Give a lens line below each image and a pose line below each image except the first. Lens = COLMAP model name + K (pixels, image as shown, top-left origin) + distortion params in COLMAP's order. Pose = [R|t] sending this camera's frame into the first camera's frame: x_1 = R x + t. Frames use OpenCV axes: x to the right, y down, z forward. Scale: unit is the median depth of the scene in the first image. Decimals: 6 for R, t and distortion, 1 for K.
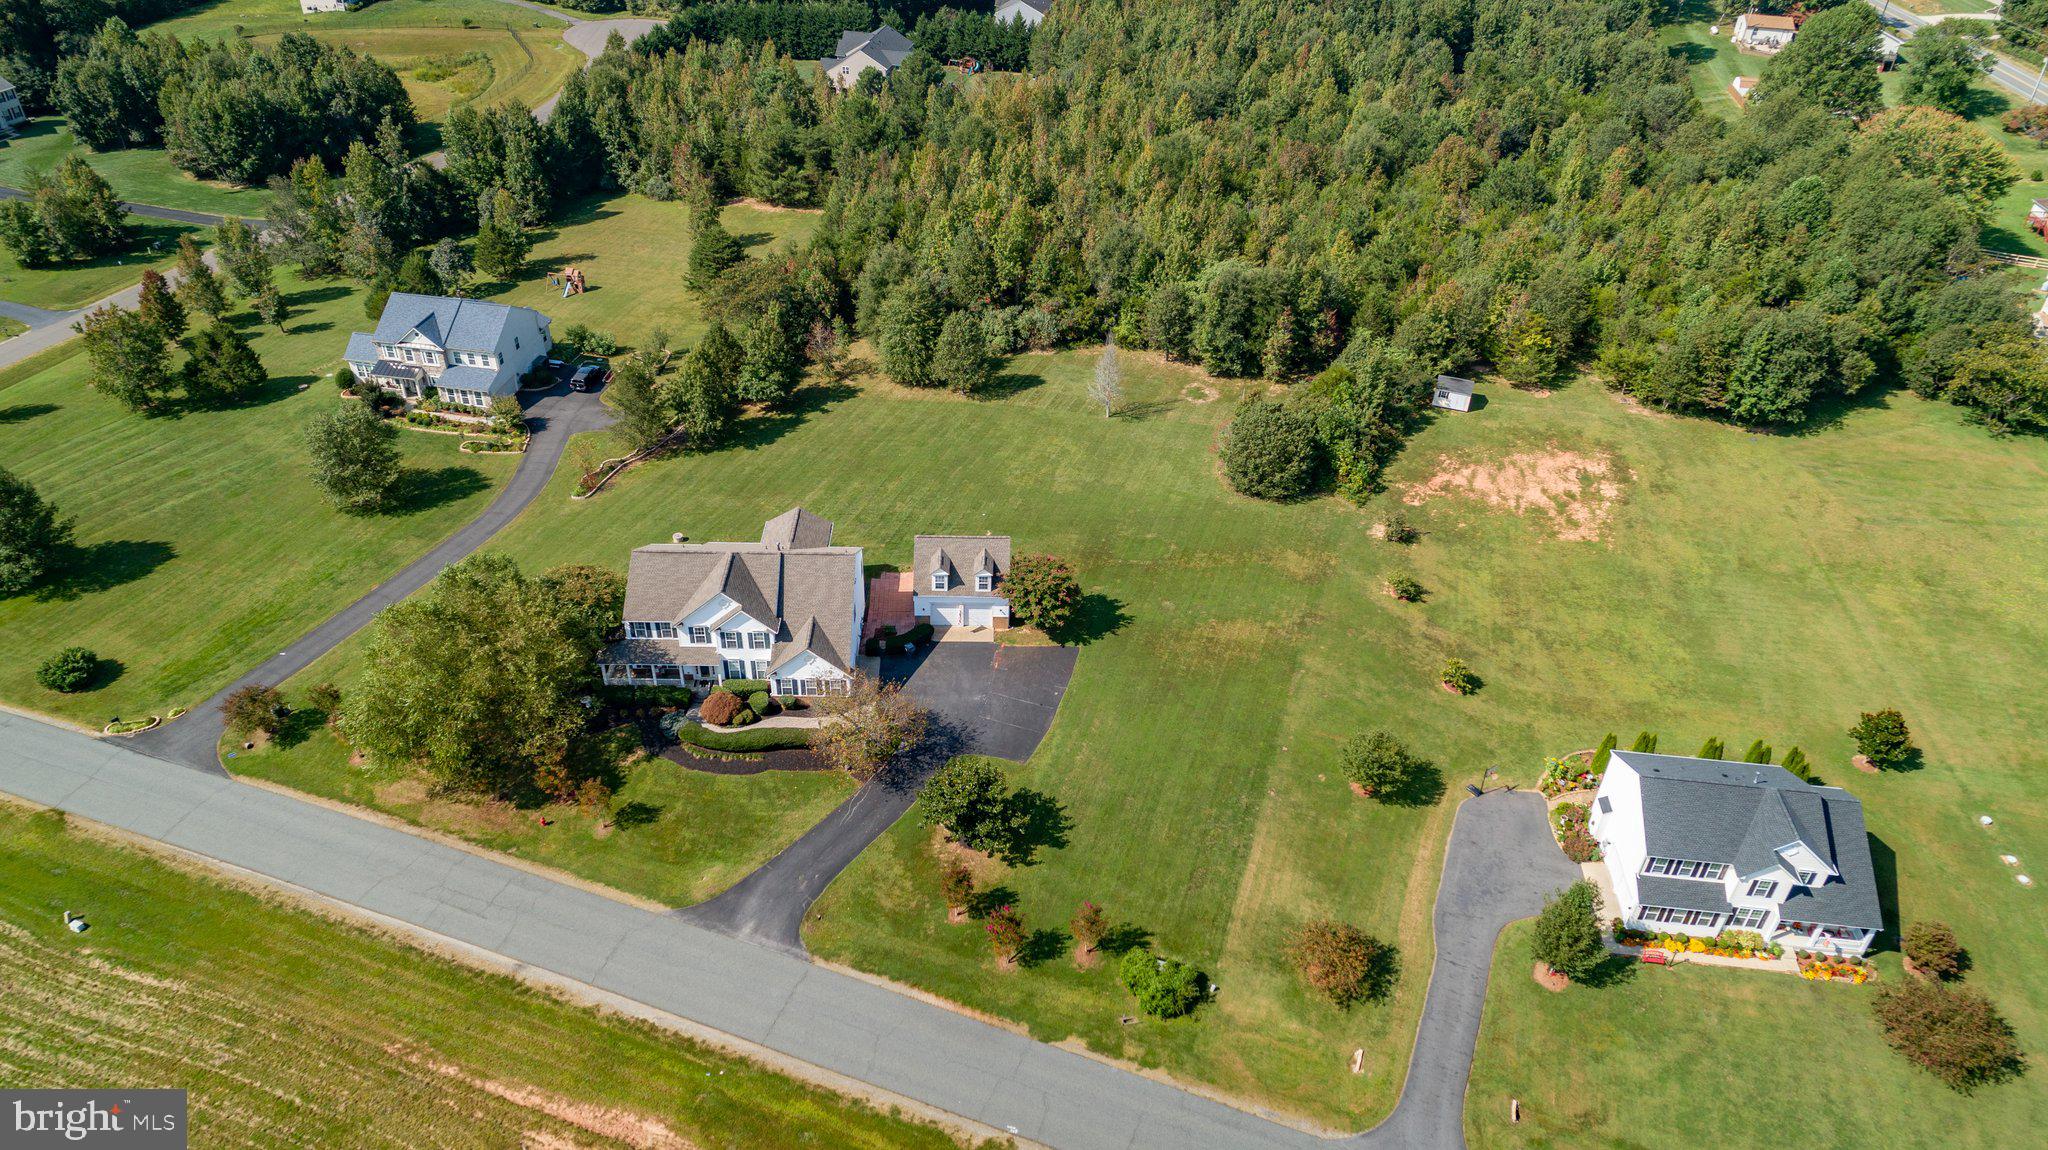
lens RADIAL K [[1378.8, 0, 1022.0], [0, 1378.8, 580.6], [0, 0, 1]] dist [-0.012745, 0.010727]
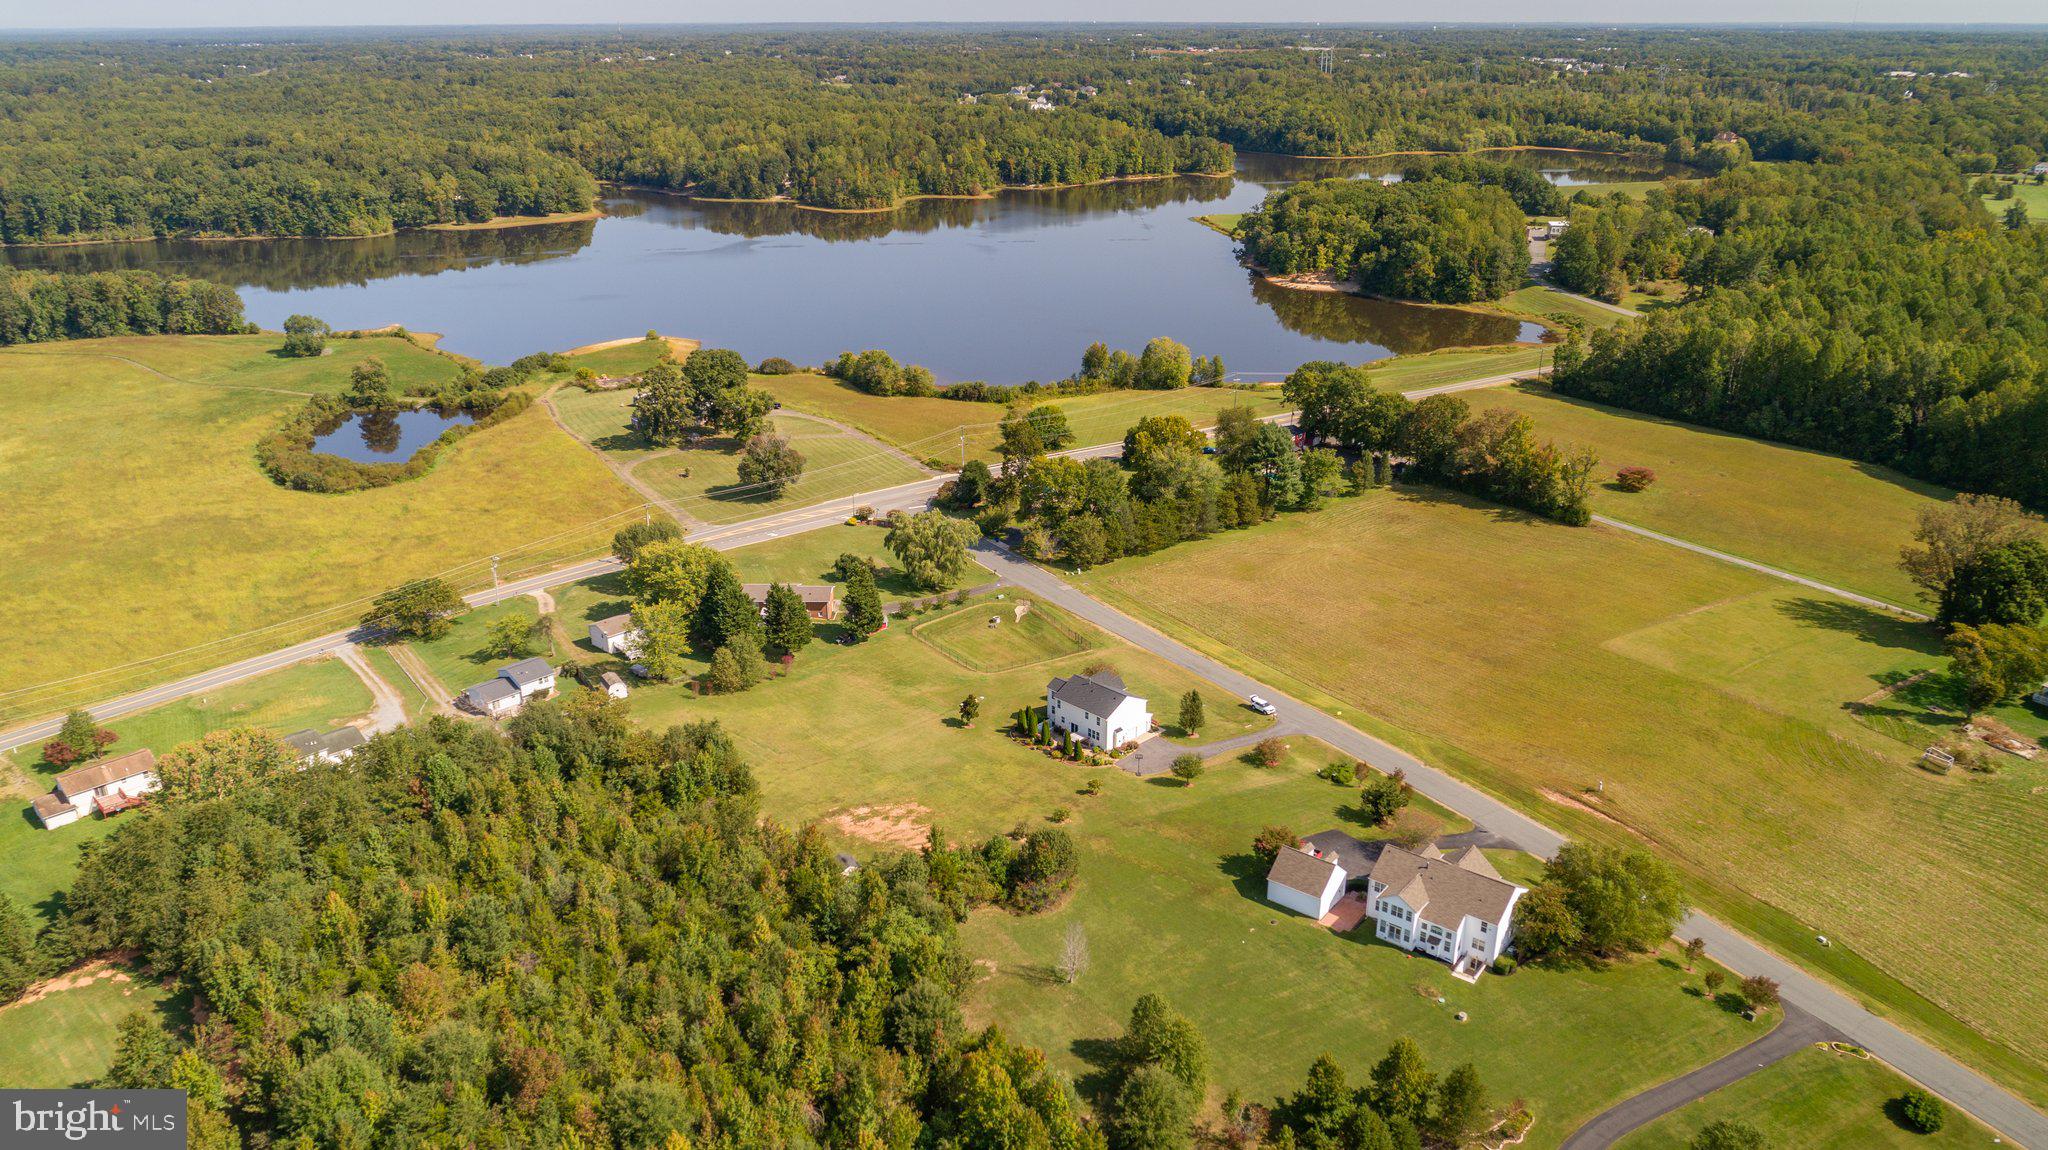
lens RADIAL K [[1433.1, 0, 1020.5], [0, 1433.1, 574.7], [0, 0, 1]] dist [-0.015017, 0.011946]
pose [[-0.777394, -0.252903, 0.575933, -0.575955], [0.356468, 0.577257, 0.734646, -1.367215], [-0.518255, 0.776411, -0.358604, 1.324525]]
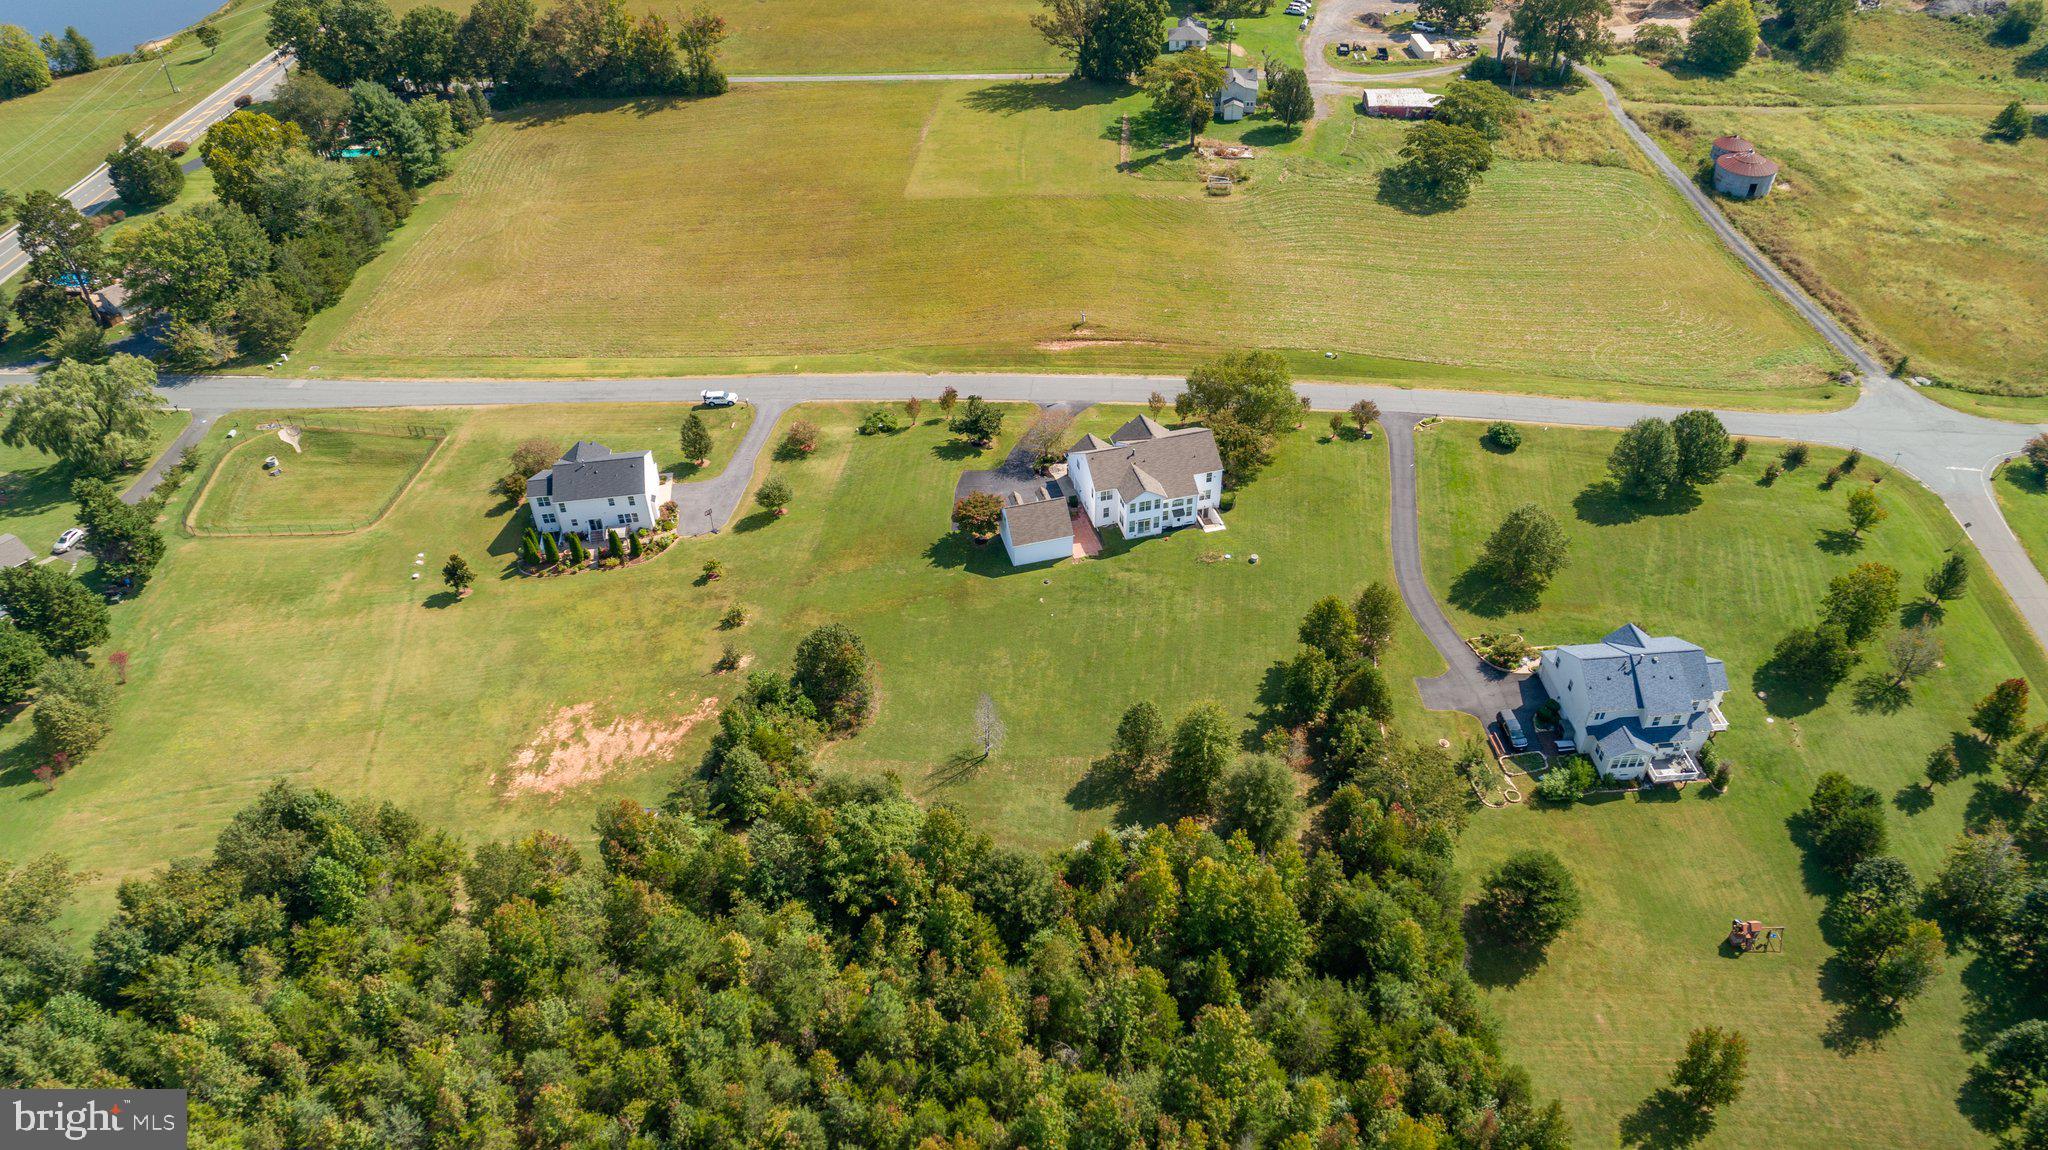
lens RADIAL K [[1378.8, 0, 1022.0], [0, 1378.8, 580.6], [0, 0, 1]] dist [-0.012745, 0.010727]
pose [[-0.969742, 0.151837, -0.191171, 0.238486], [-0.147429, 0.259934, 0.954305, -1.267801], [0.194591, 0.953614, -0.229684, 1.244019]]
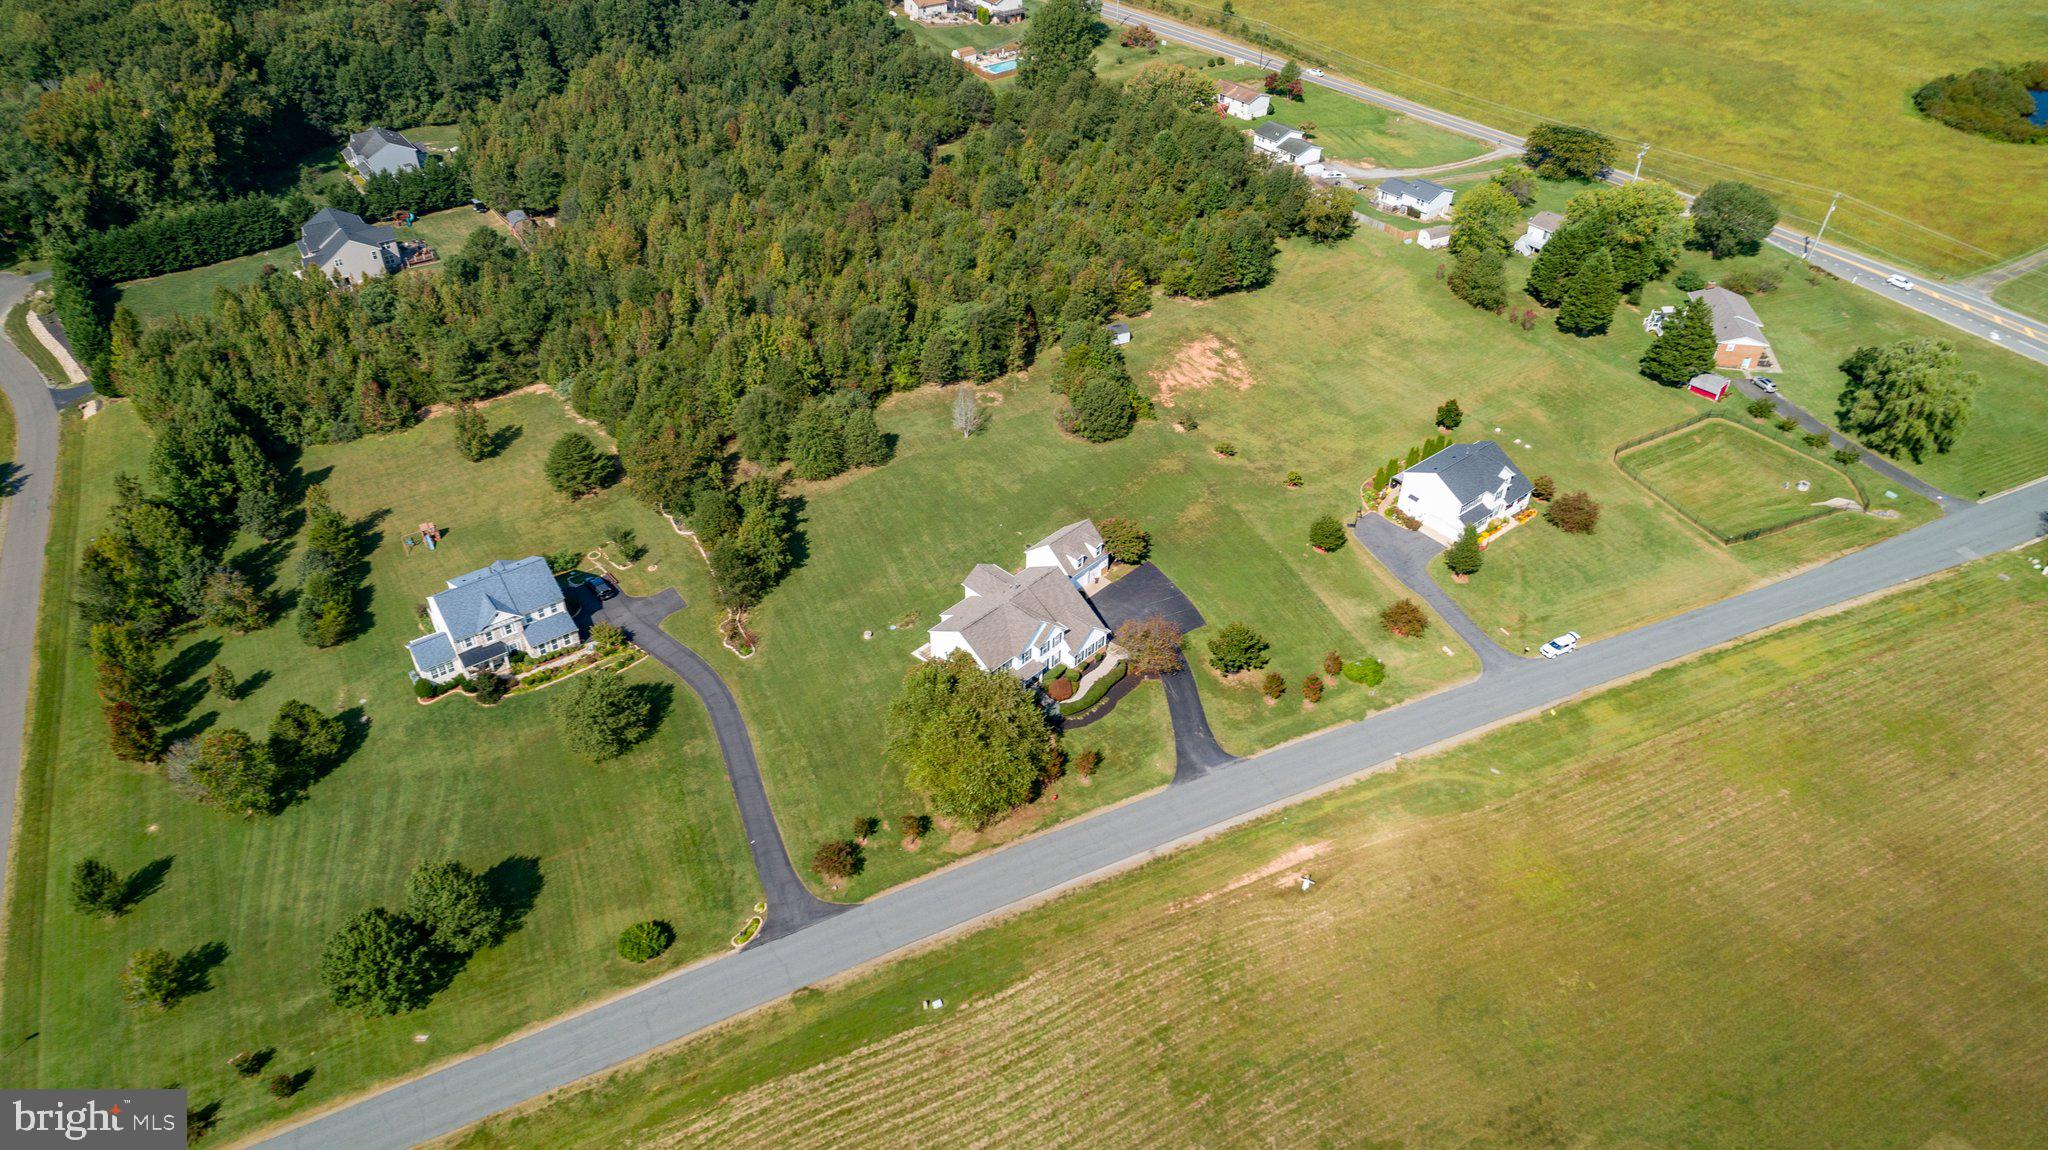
lens RADIAL K [[1378.8, 0, 1022.0], [0, 1378.8, 580.6], [0, 0, 1]] dist [-0.012745, 0.010727]
pose [[0.696862, -0.458419, 0.551576, -0.837989], [0.426053, 0.883255, 0.195804, -0.270030], [-0.576943, 0.098552, 0.810817, -0.195213]]
